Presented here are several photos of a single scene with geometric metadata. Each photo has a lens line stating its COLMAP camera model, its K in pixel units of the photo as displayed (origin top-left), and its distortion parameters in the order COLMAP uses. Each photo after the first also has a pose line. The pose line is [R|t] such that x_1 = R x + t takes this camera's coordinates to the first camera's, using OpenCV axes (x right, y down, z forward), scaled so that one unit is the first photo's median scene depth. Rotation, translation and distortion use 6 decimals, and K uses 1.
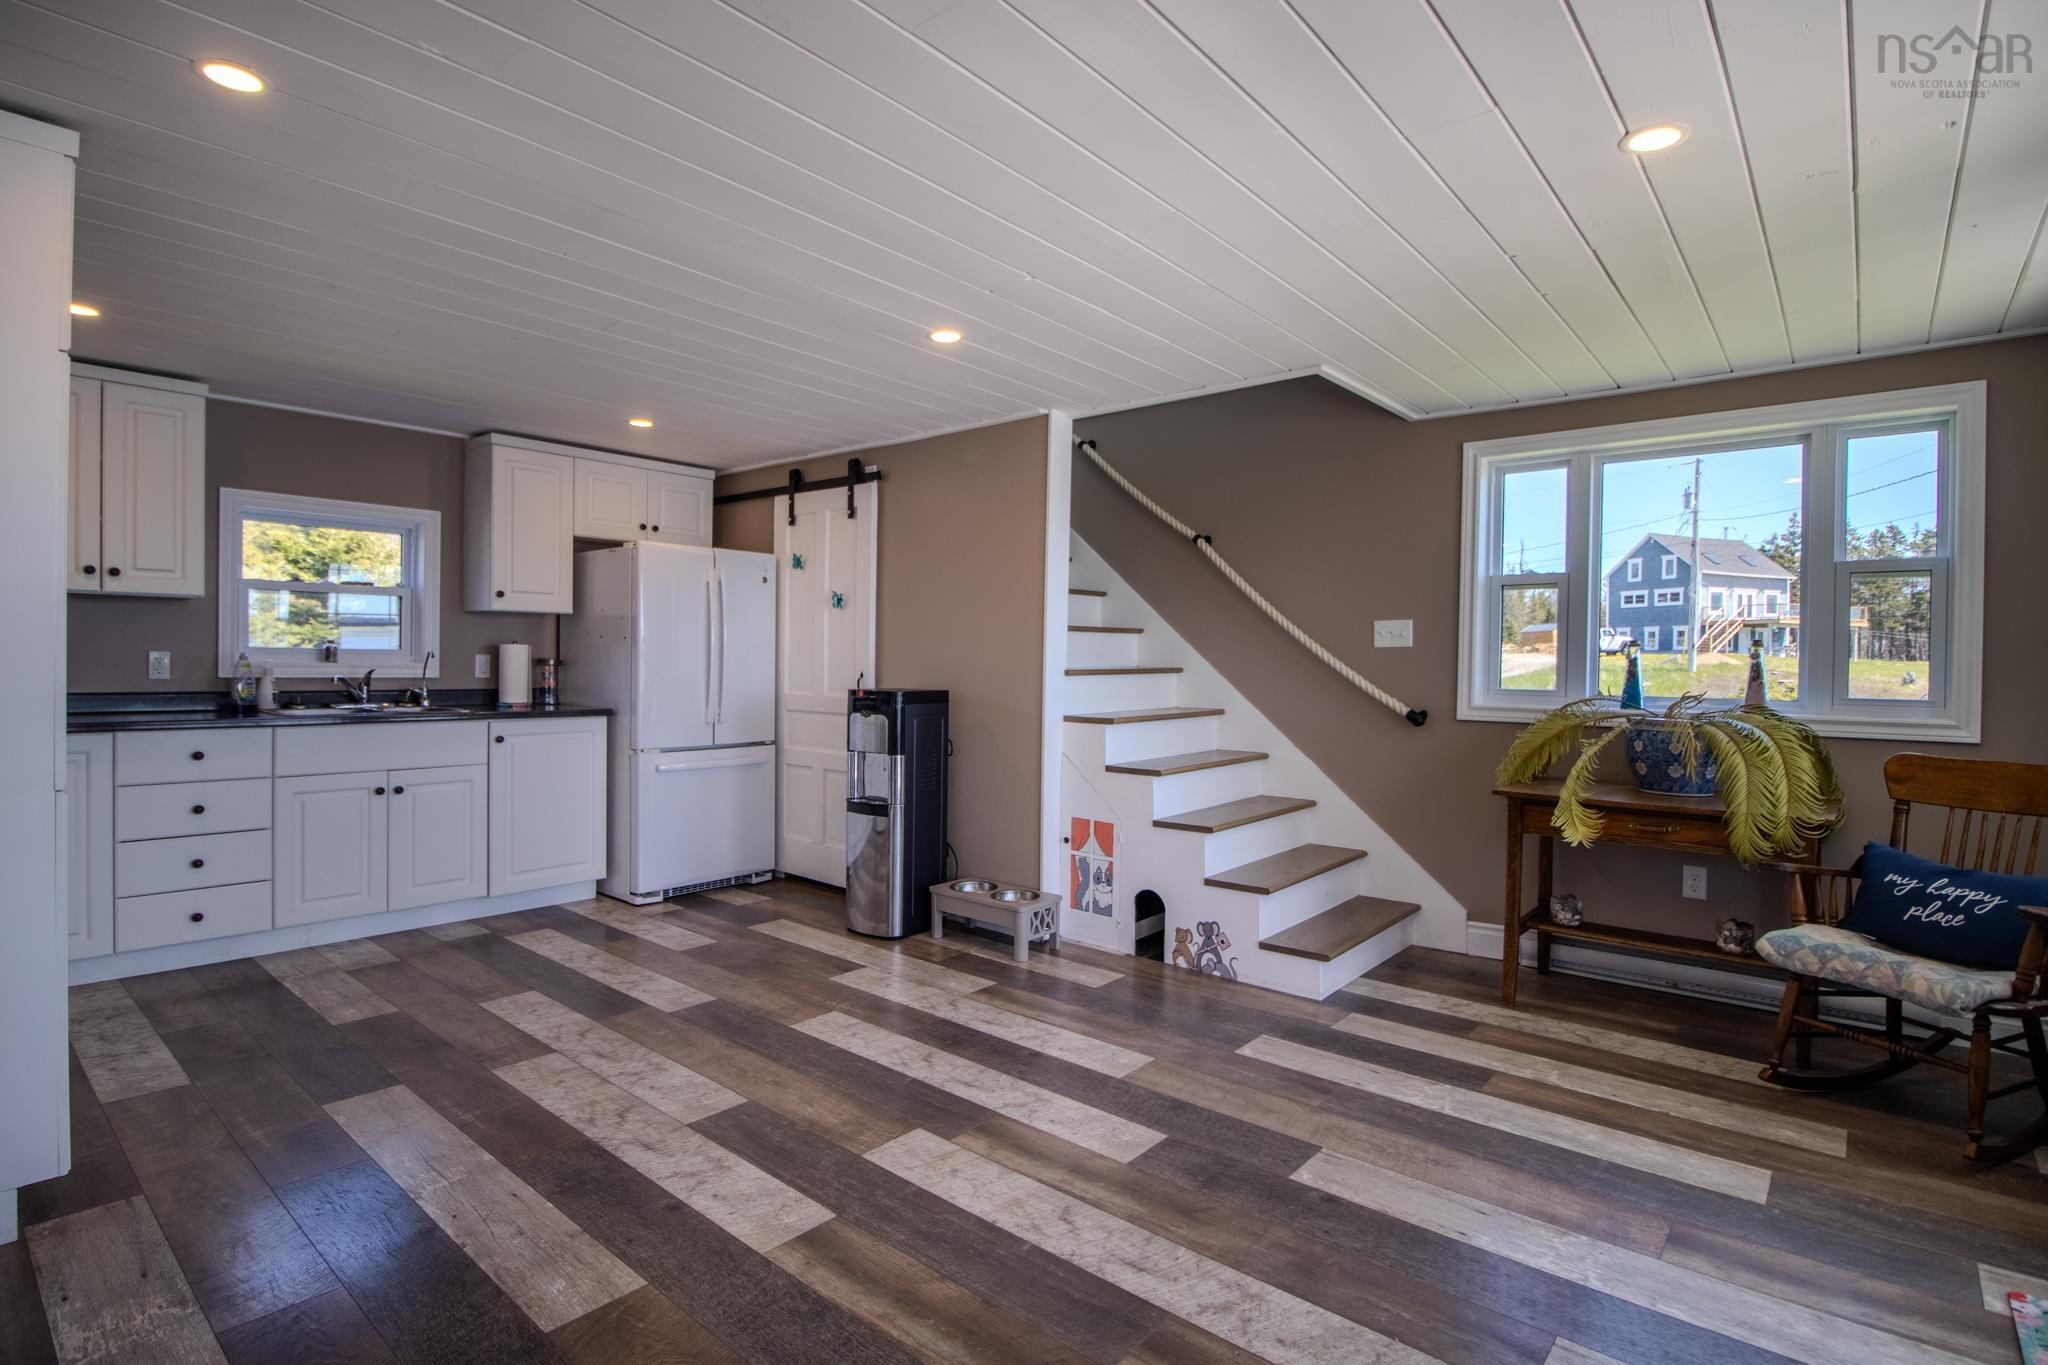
lens RADIAL K [[992.2, 0, 1020.0], [0, 992.2, 675.3], [0, 0, 1]] dist [-0.012111, -0.004258]
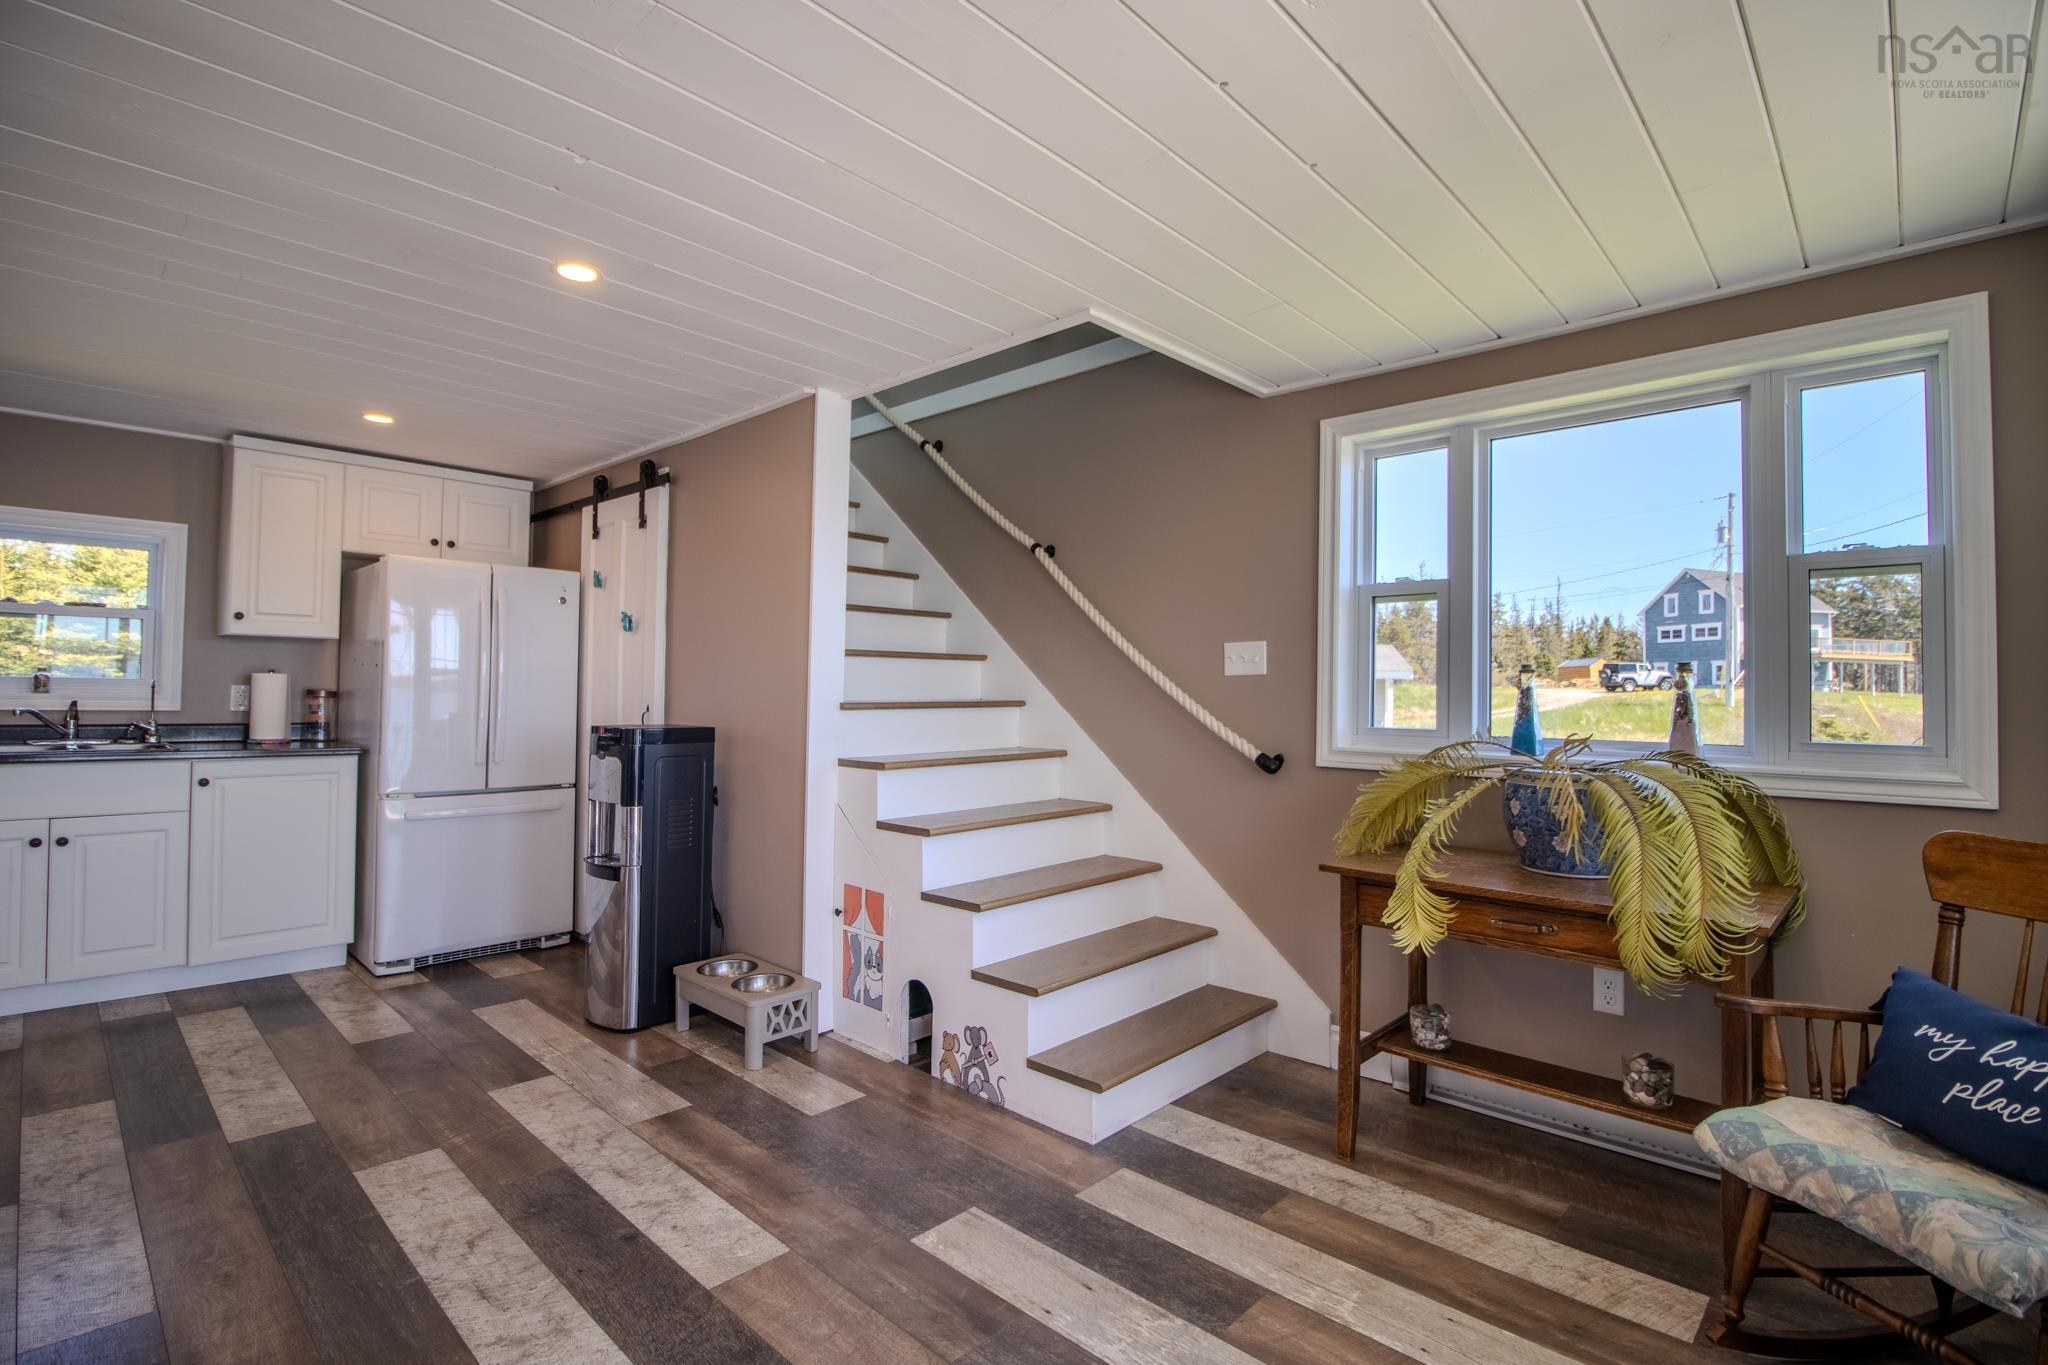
lens RADIAL K [[944.5, 0, 1032.2], [0, 944.5, 670.9], [0, 0, 1]] dist [-0.013849, -0.003299]
pose [[0.998862, -0.000478, -0.047694, 0.249844], [-0.001456, 0.999178, -0.040519, -0.000533], [0.047674, 0.040542, 0.998040, 0.233448]]
